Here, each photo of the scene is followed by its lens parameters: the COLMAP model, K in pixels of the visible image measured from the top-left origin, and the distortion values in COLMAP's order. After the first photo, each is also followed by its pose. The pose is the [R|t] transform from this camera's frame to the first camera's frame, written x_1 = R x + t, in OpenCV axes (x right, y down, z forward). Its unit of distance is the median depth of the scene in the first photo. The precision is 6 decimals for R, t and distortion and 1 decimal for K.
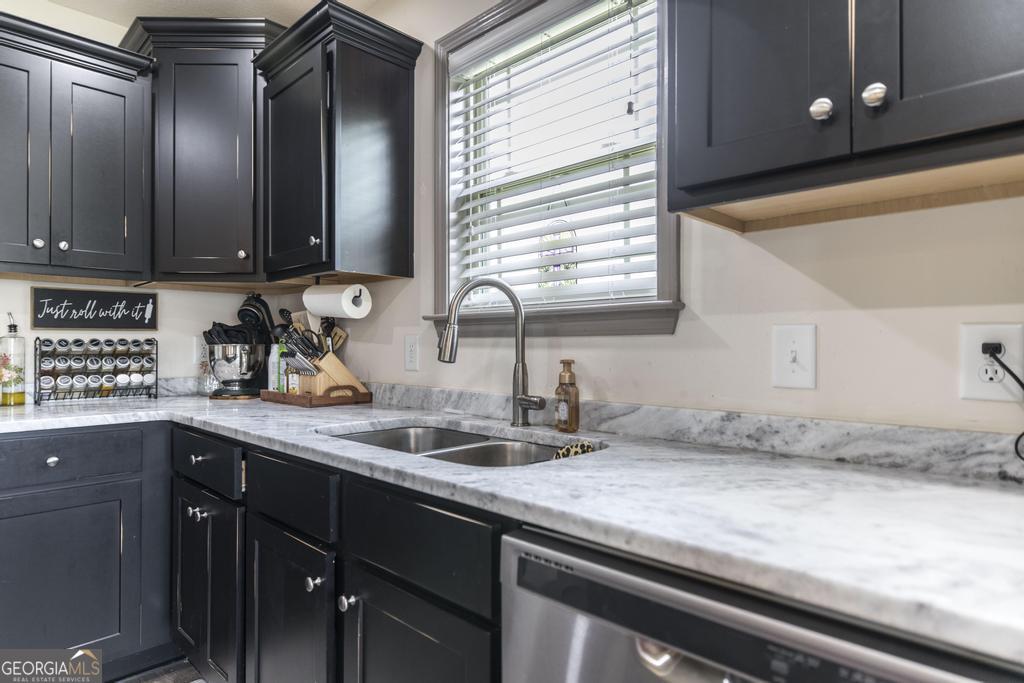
lens RADIAL K [[589.3, 0, 518.5], [0, 589.3, 340.4], [0, 0, 1]] dist [0.009269, 0.002989]
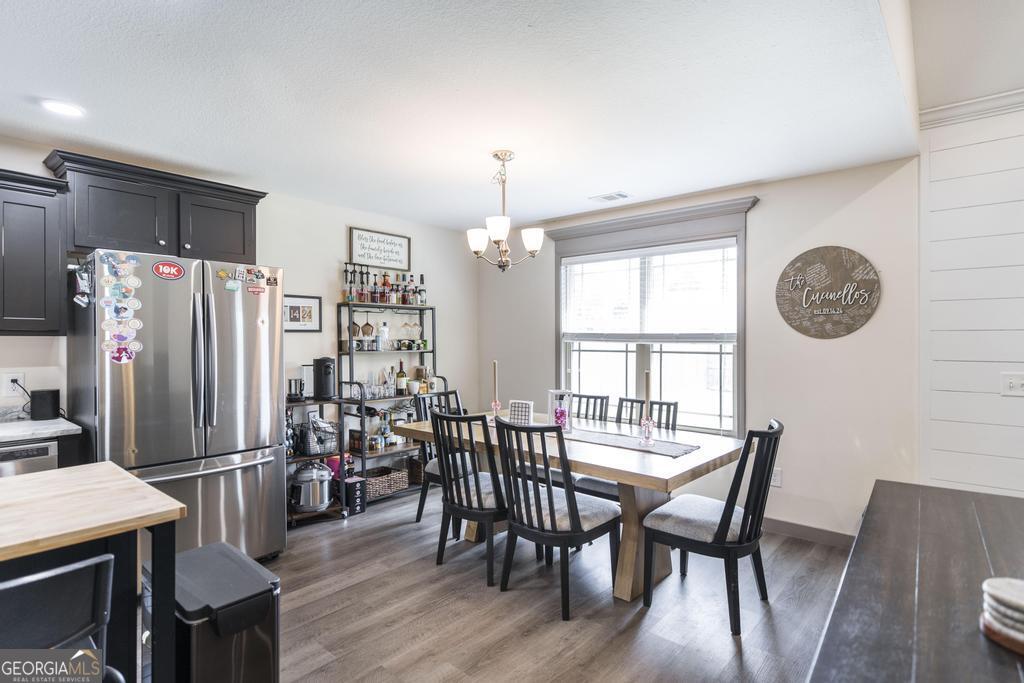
lens RADIAL K [[525.3, 0, 521.8], [0, 525.3, 338.4], [0, 0, 1]] dist [-0.000172, -0.000214]
pose [[-0.058624, 0.004117, 0.998272, -0.999979], [-0.003560, 0.999984, -0.004333, -0.096563], [-0.998274, -0.003807, -0.058608, -0.716623]]
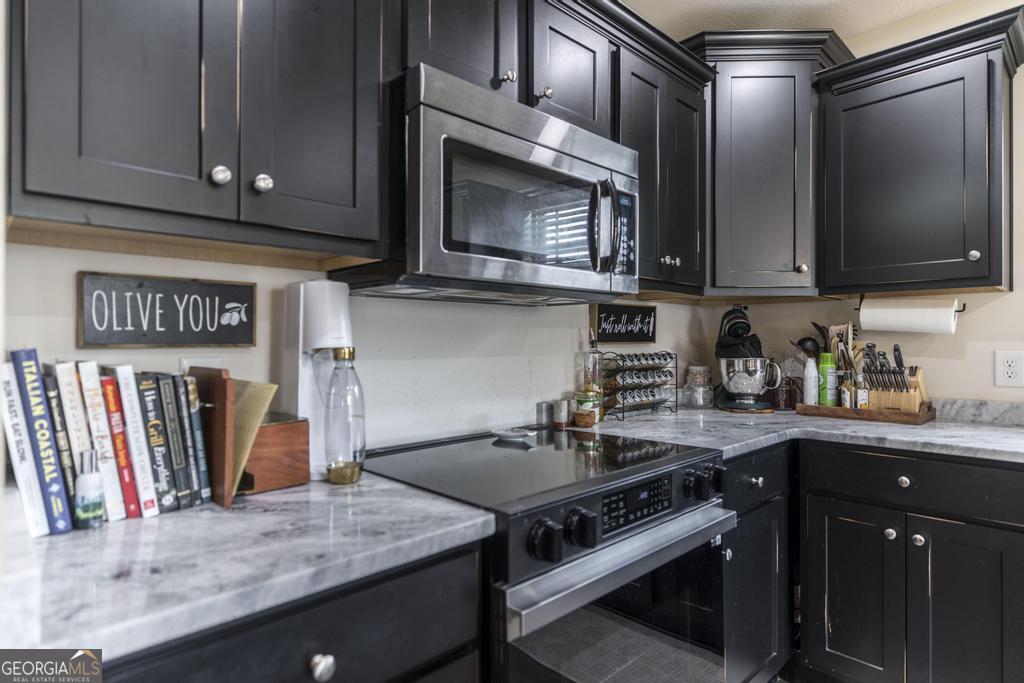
lens RADIAL K [[560.1, 0, 519.2], [0, 560.1, 341.6], [0, 0, 1]] dist [-0.002181, 0.000174]
pose [[0.999237, -0.001323, -0.039035, -0.899074], [0.001481, 0.999991, 0.004020, -0.026894], [0.039029, -0.004075, 0.999230, 0.044243]]
